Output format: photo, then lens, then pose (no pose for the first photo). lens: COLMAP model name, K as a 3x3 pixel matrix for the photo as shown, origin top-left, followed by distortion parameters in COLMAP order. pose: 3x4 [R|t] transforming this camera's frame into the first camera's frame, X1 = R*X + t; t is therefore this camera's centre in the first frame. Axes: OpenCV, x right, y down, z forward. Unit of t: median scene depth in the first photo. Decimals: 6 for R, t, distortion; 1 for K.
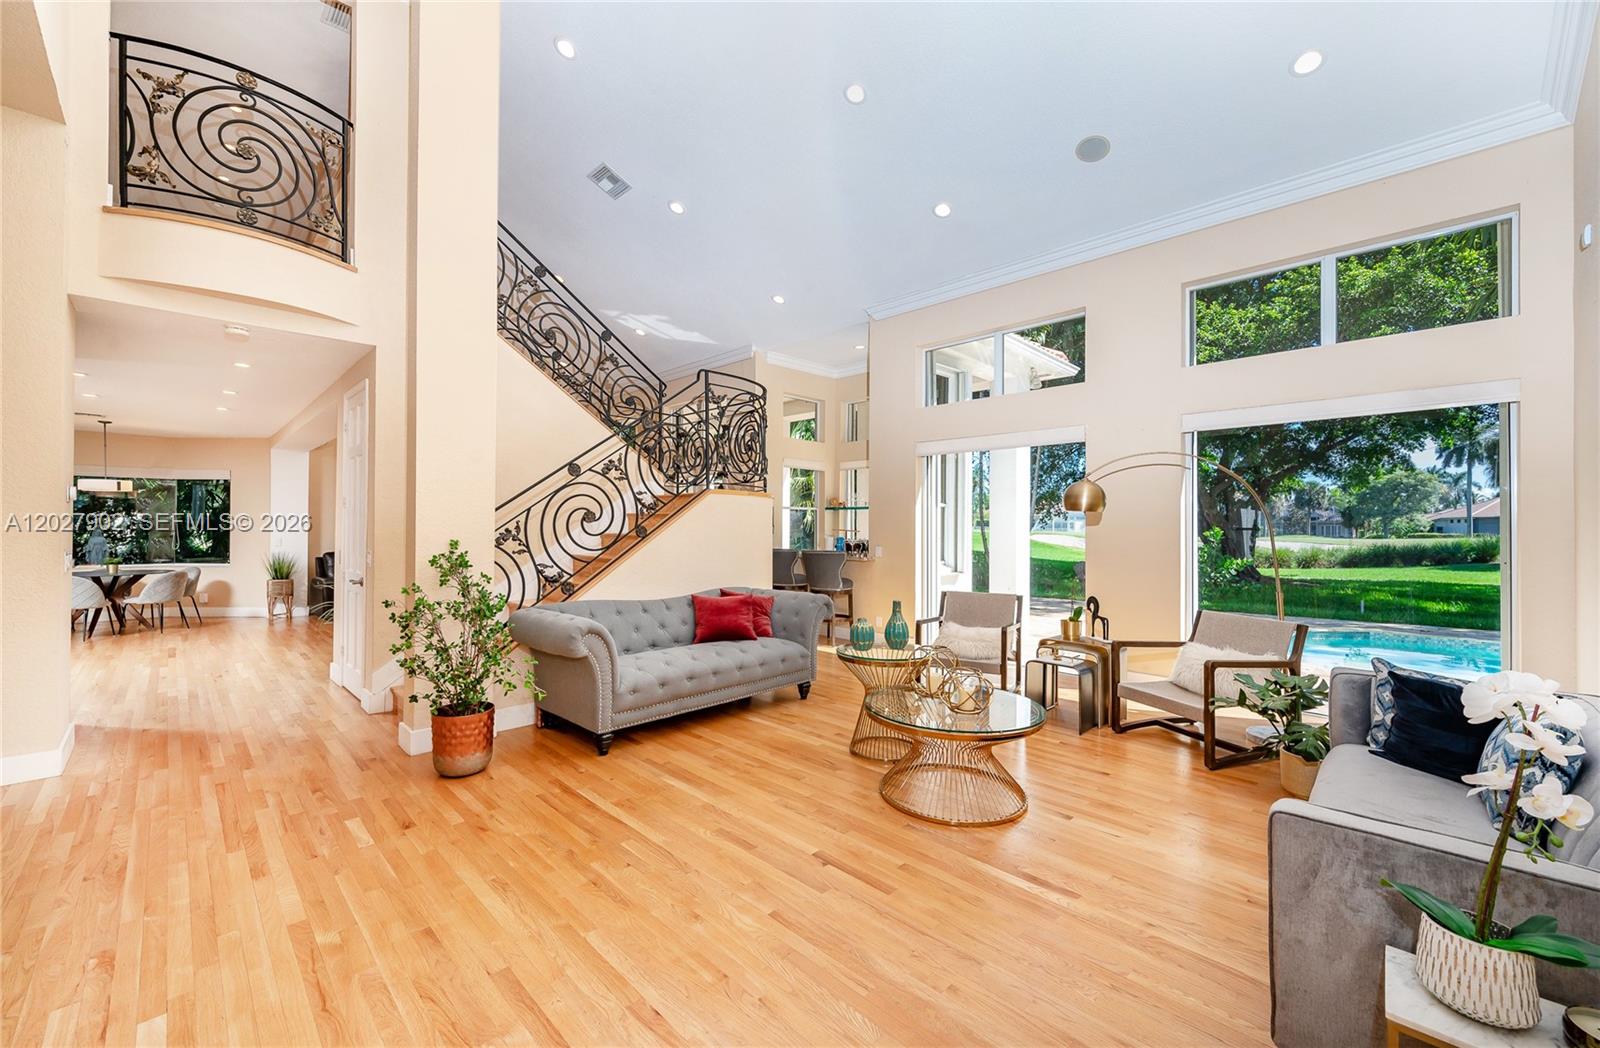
lens RADIAL K [[646.5, 0, 806.4], [0, 646.5, 509.0], [0, 0, 1]] dist [0.022658, 0.000034]
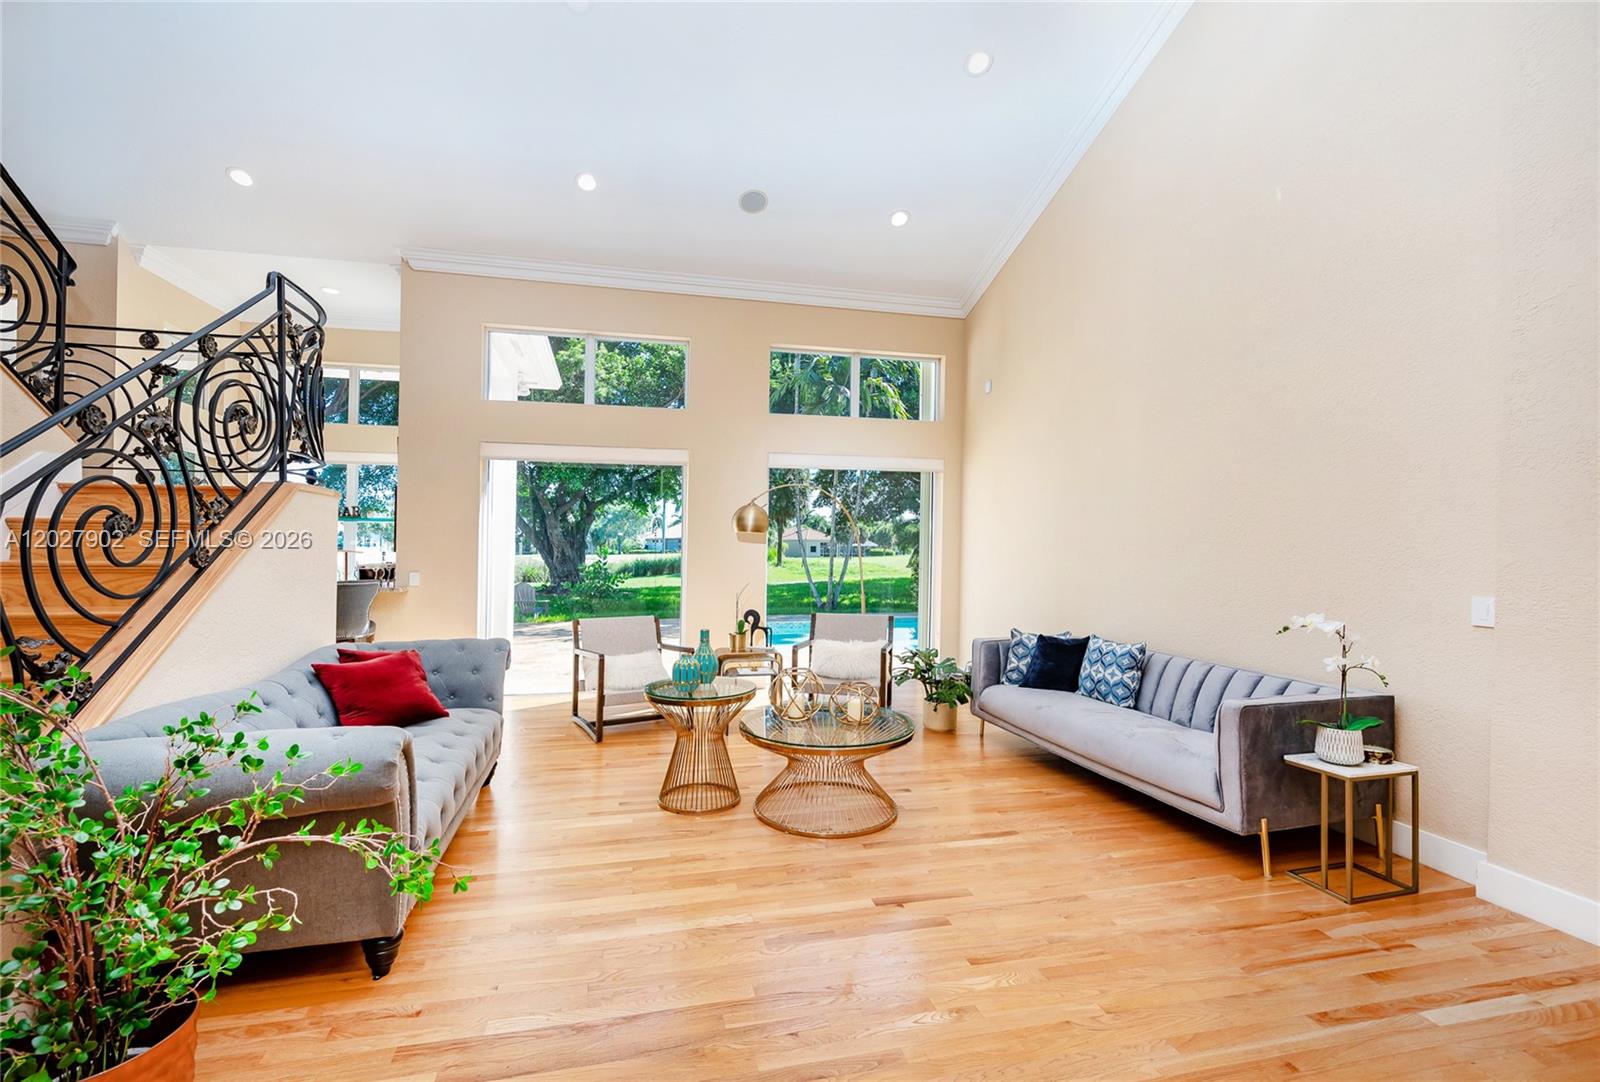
lens RADIAL K [[659.7, 0, 800.0], [0, 659.7, 541.0], [0, 0, 1]] dist [0.000849, 0.000037]
pose [[0.538075, 0.007241, 0.842866, -0.438794], [-0.024329, 0.999680, 0.006943, 0.007431], [-0.842546, -0.024243, 0.538079, 0.317282]]
